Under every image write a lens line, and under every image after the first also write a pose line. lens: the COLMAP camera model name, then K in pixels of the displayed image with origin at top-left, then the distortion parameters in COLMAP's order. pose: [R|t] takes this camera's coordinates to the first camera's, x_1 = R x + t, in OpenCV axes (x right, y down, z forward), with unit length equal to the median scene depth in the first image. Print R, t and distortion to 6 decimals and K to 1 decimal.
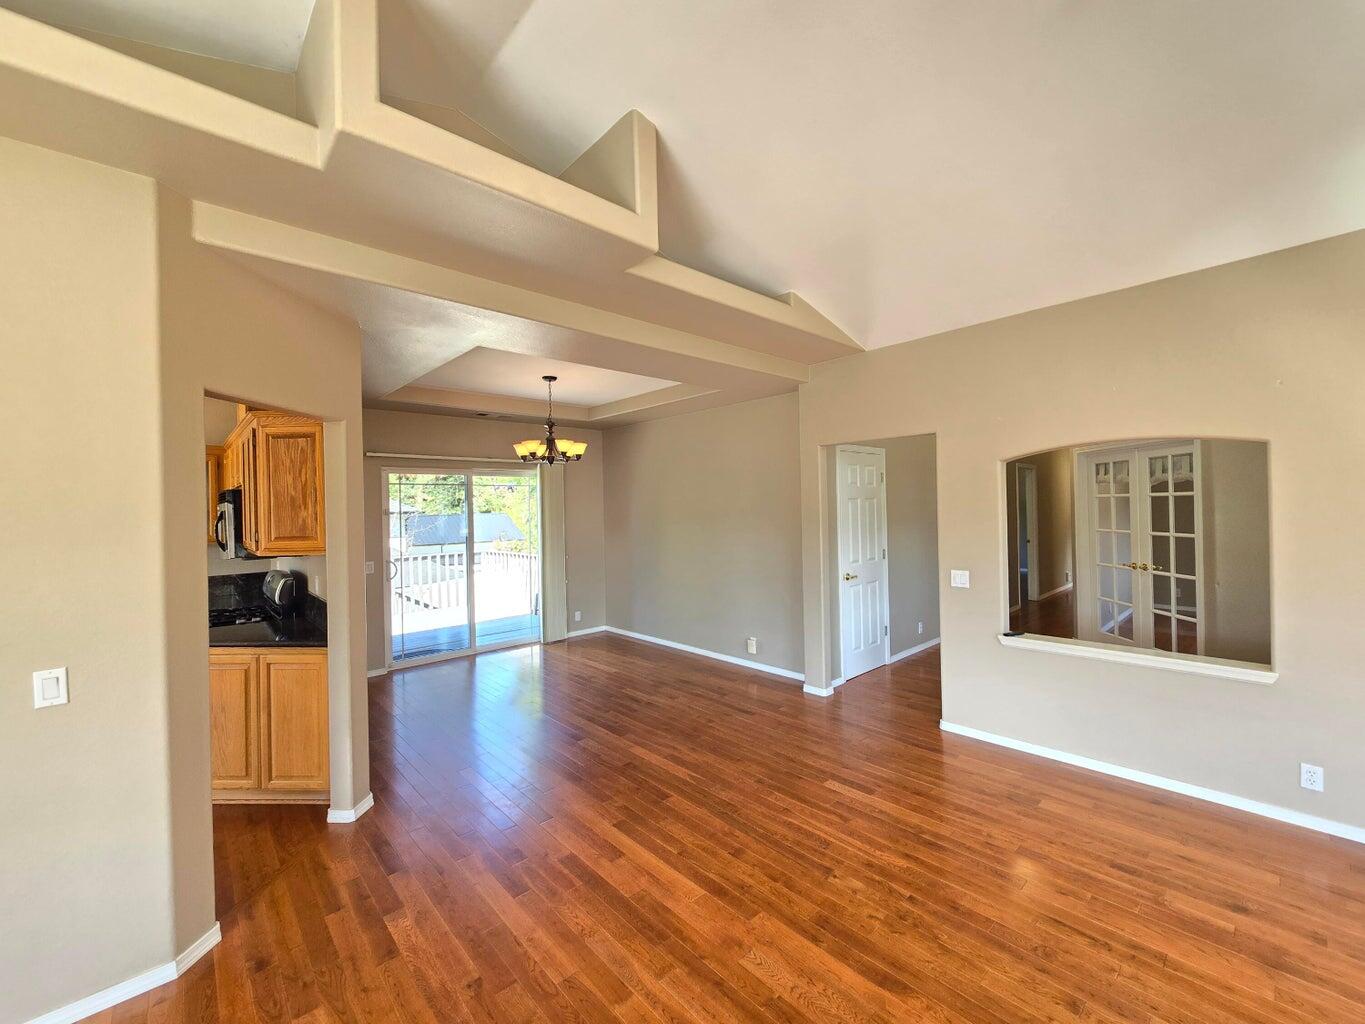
lens RADIAL K [[556.5, 0, 688.3], [0, 556.5, 507.1], [0, 0, 1]] dist [-0.002524, -0.000261]
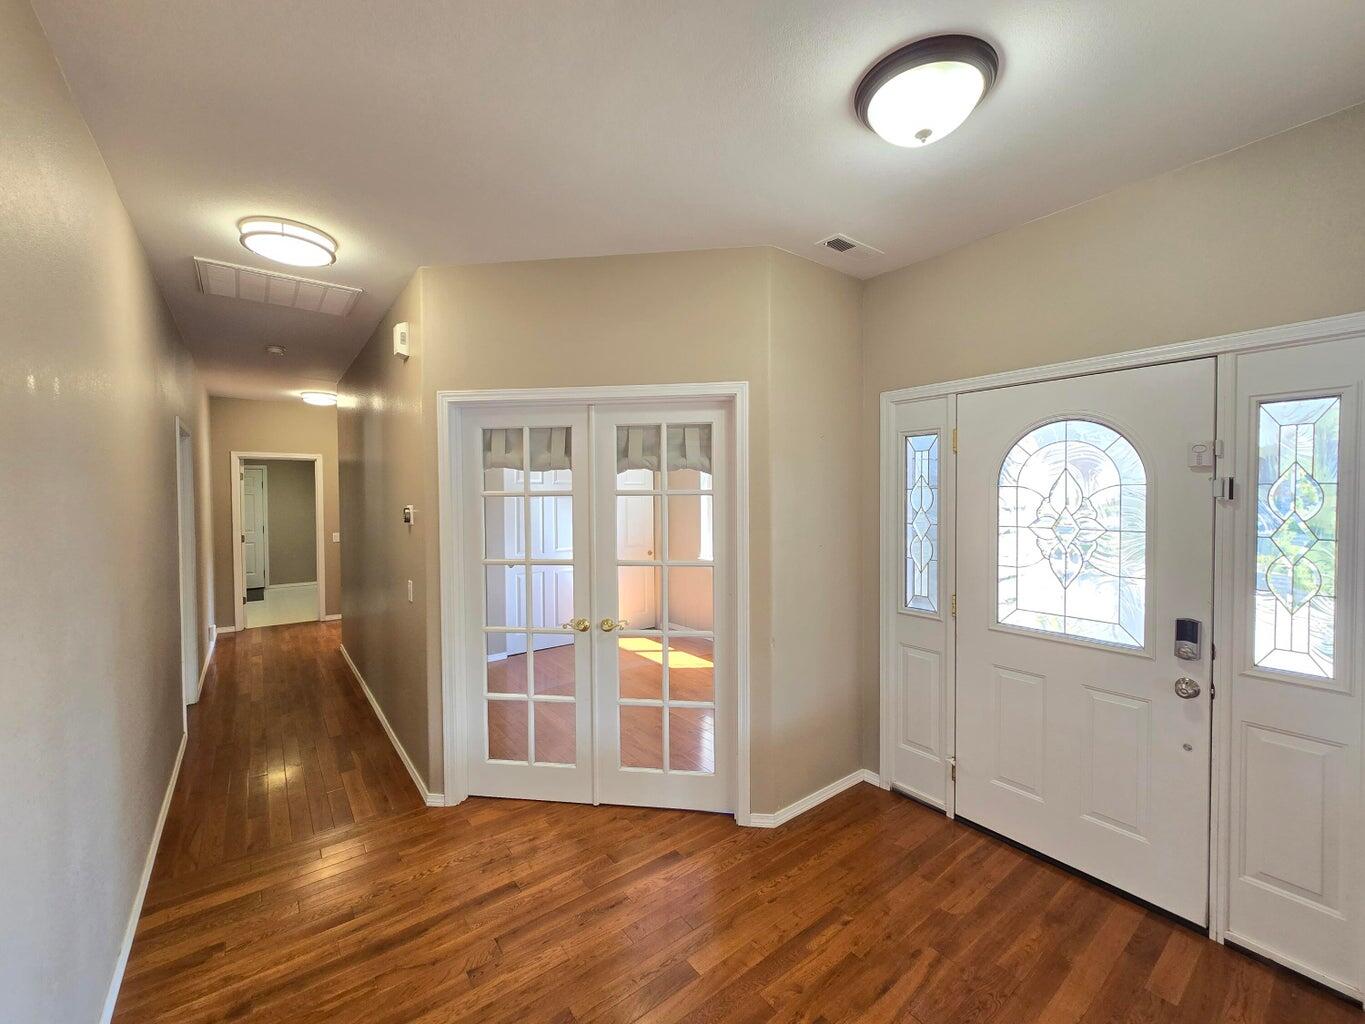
lens RADIAL K [[556.5, 0, 688.3], [0, 556.5, 507.1], [0, 0, 1]] dist [-0.002524, -0.000261]
pose [[0.092456, 0.000844, 0.995716, 0.255659], [0.003555, 0.999993, -0.001178, -0.005315], [-0.995710, 0.003649, 0.092452, 0.800866]]
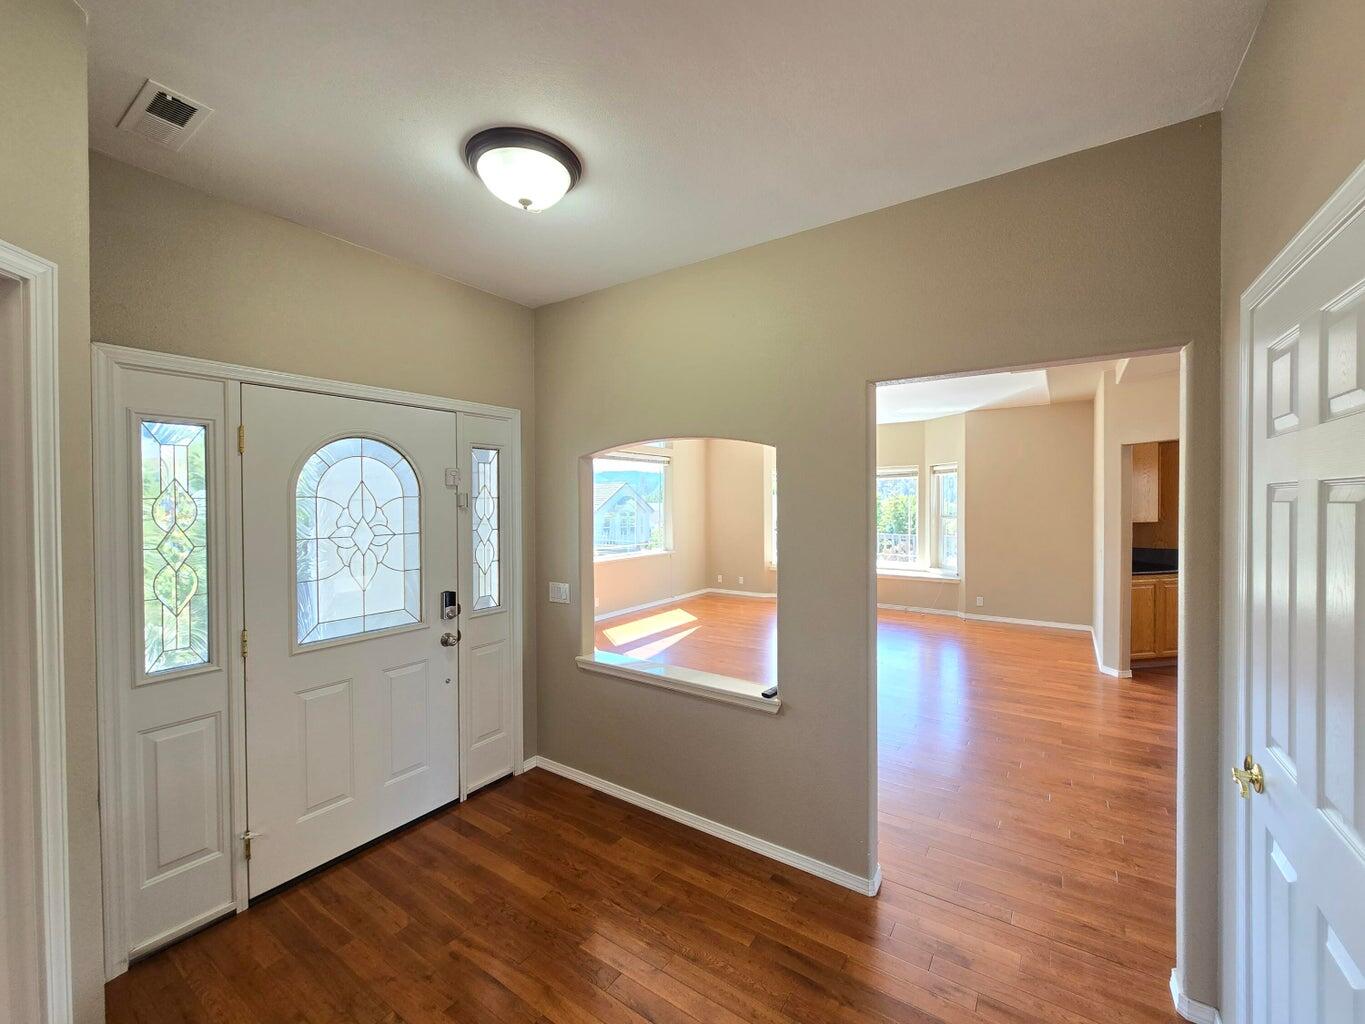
lens RADIAL K [[556.5, 0, 688.3], [0, 556.5, 507.1], [0, 0, 1]] dist [-0.002524, -0.000261]
pose [[-0.973261, 0.033485, -0.227246, 0.540159], [0.030582, 0.999400, 0.016286, -0.011776], [0.227655, 0.008901, -0.973701, 1.066230]]
